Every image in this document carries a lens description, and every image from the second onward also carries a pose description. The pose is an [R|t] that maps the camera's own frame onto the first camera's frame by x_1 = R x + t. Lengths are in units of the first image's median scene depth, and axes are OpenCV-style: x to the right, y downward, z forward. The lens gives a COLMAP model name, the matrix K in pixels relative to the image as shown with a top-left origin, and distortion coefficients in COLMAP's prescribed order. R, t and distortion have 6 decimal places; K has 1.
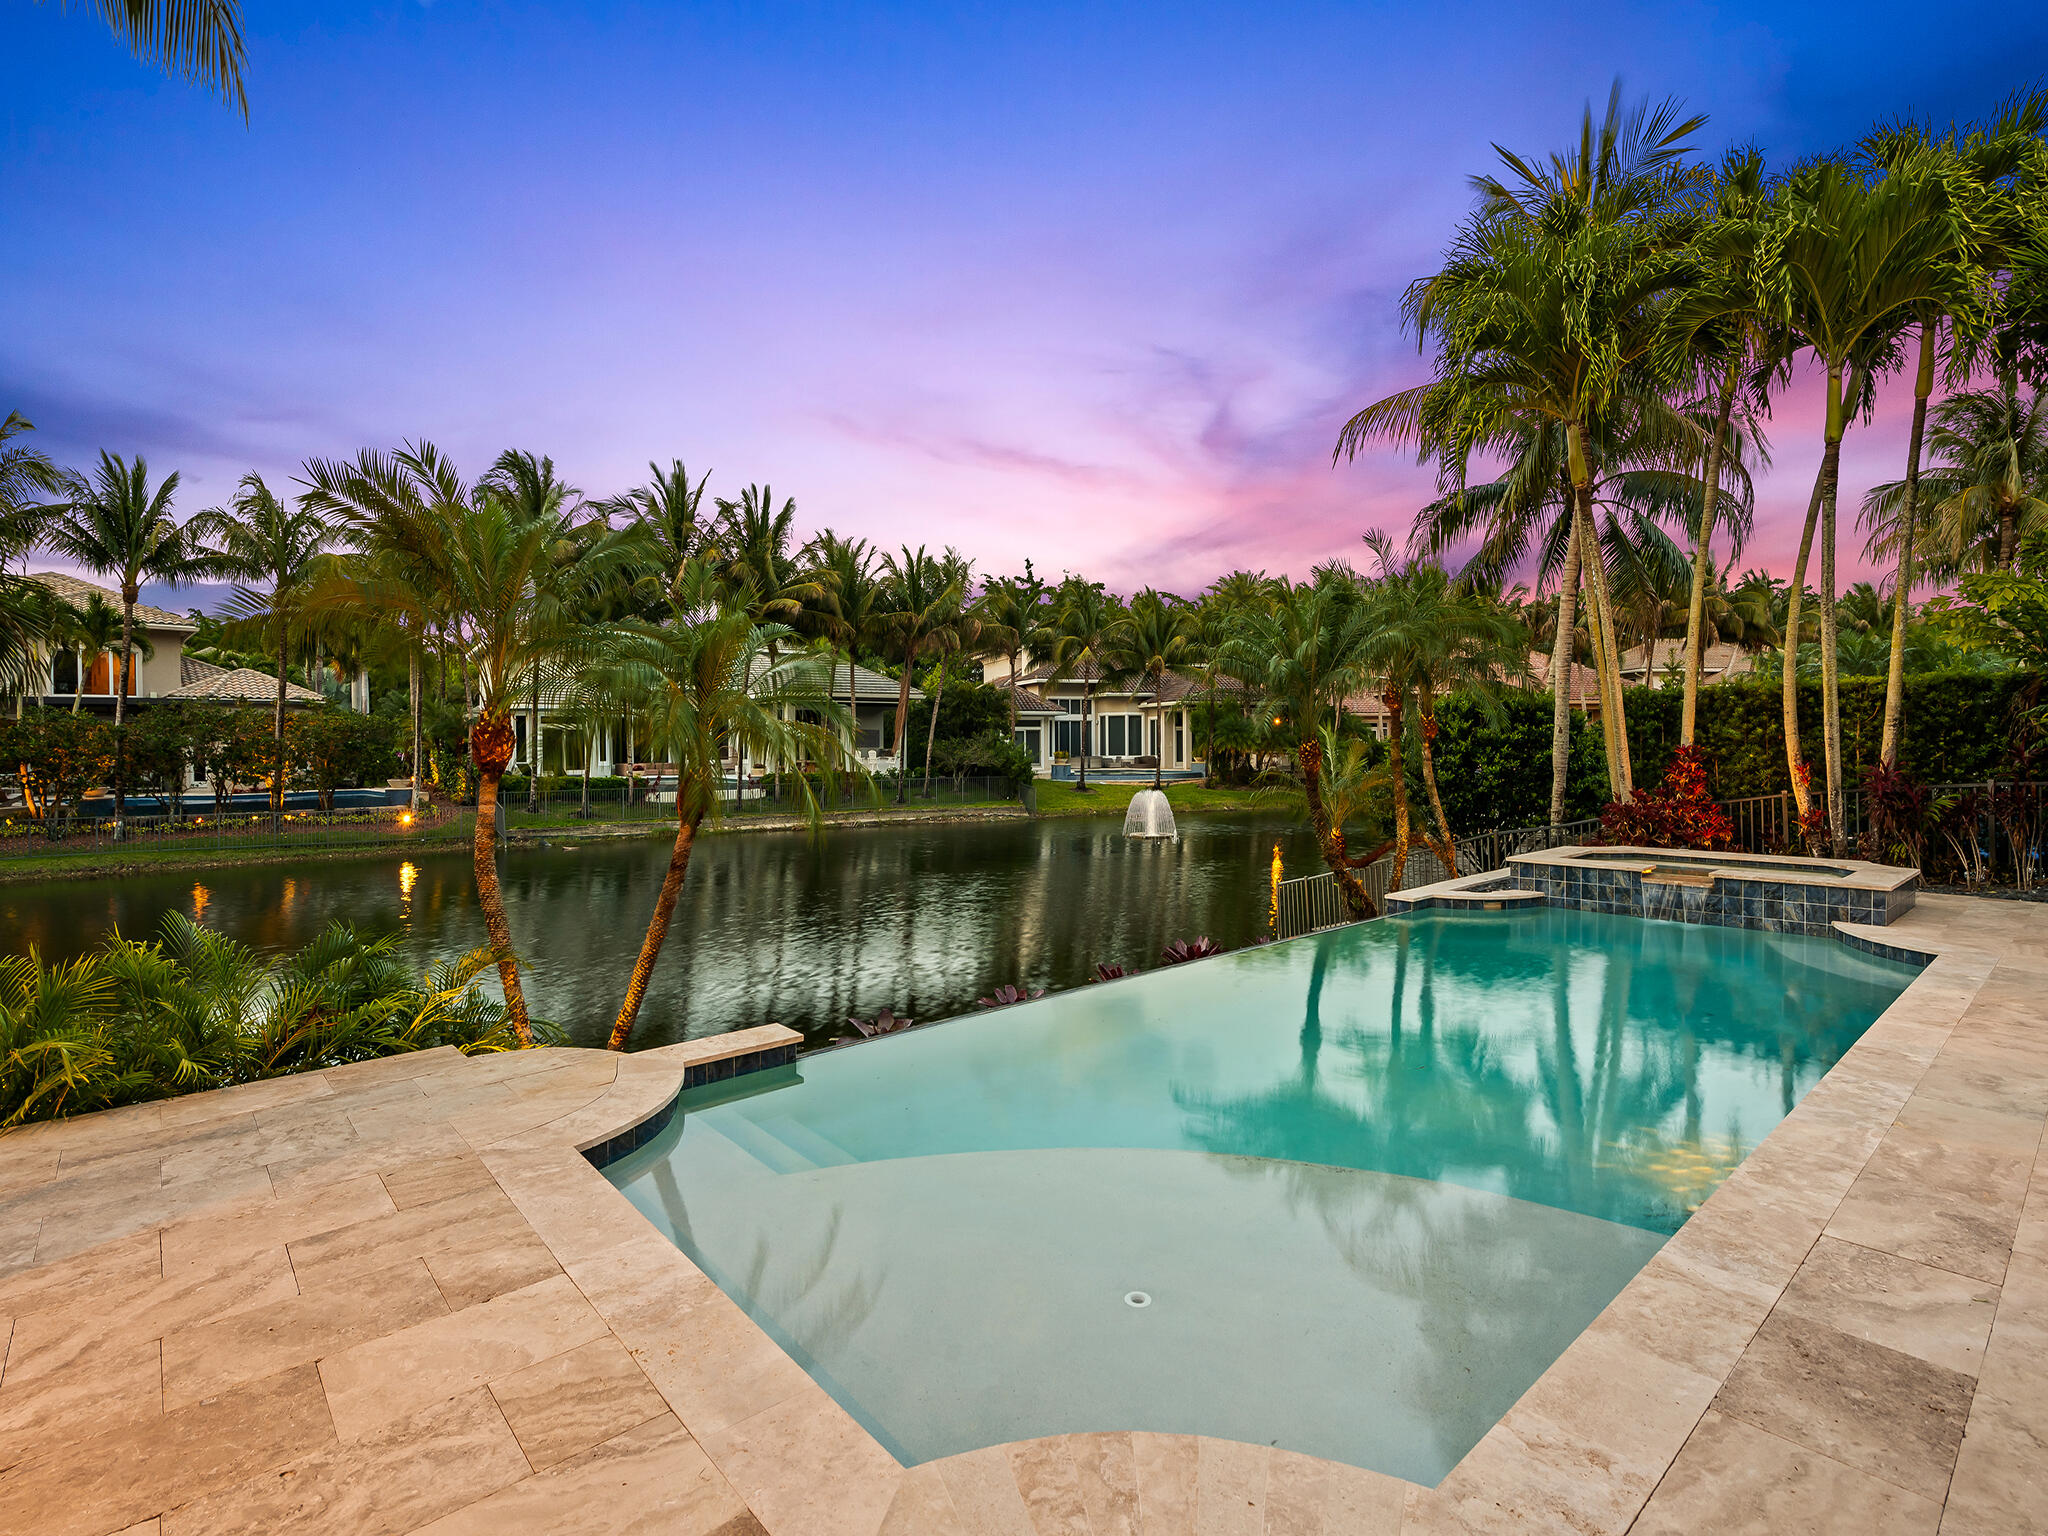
lens RADIAL K [[991.3, 0, 1031.5], [0, 991.3, 757.5], [0, 0, 1]] dist [0.001093, 0.001269]
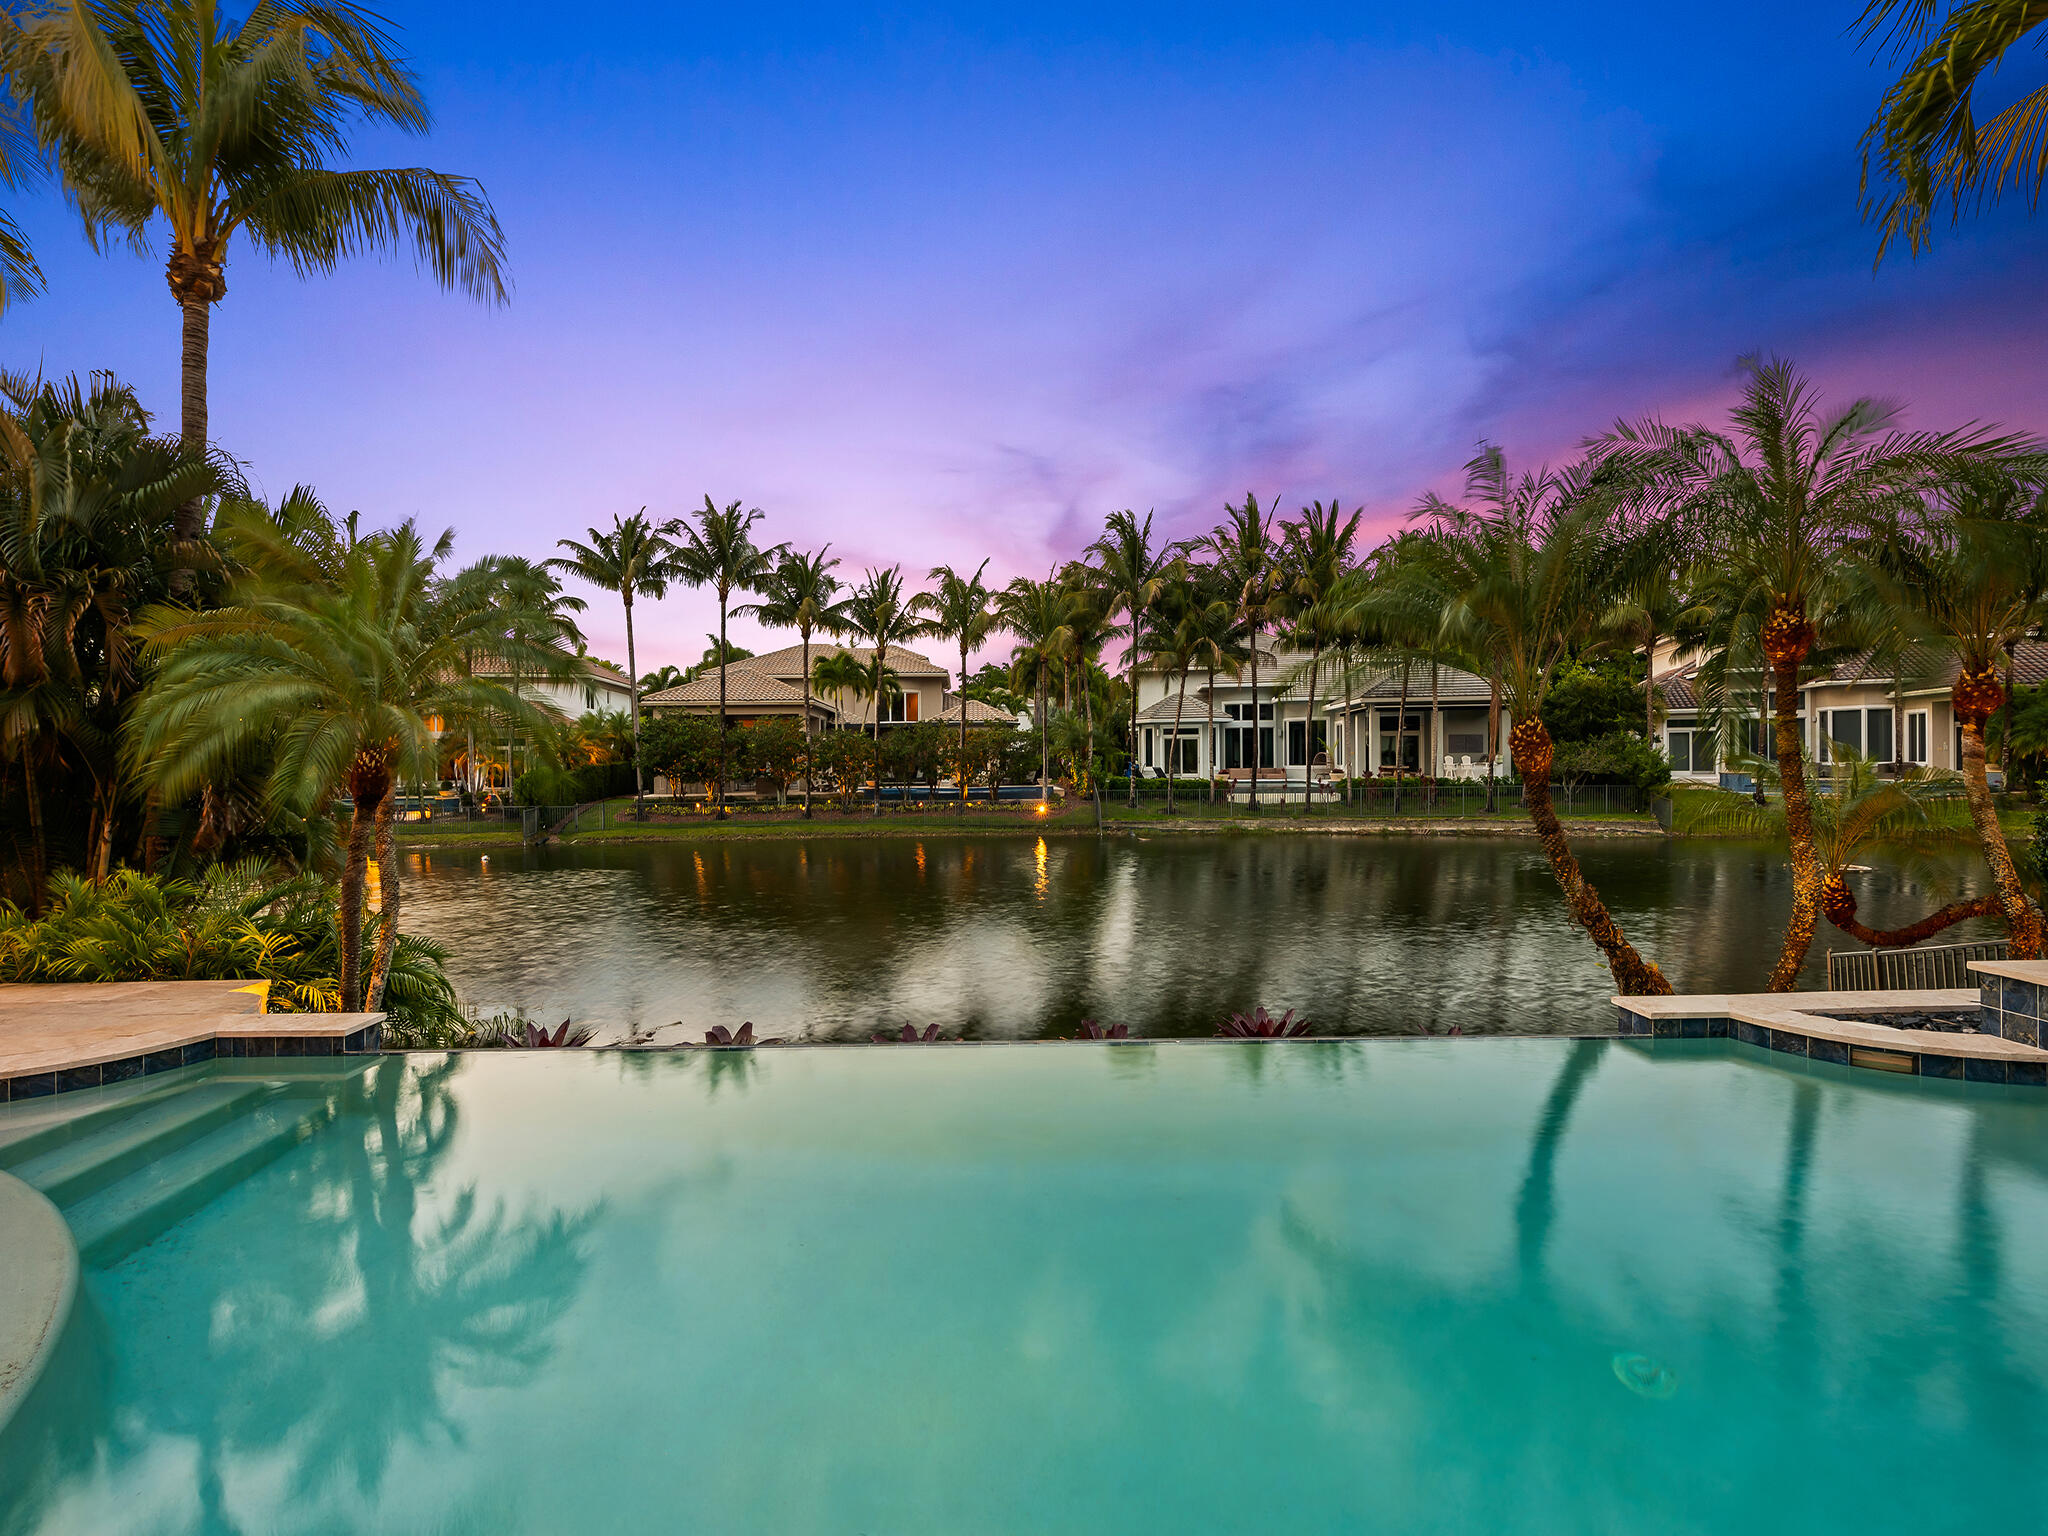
lens RADIAL K [[881.9, 0, 1016.6], [0, 881.9, 755.4], [0, 0, 1]] dist [0.000121, -0.000259]
pose [[0.744116, -0.004252, -0.668037, 0.095163], [-0.002882, 0.999950, -0.009575, 0.002045], [0.668044, 0.009050, 0.744067, 0.089341]]
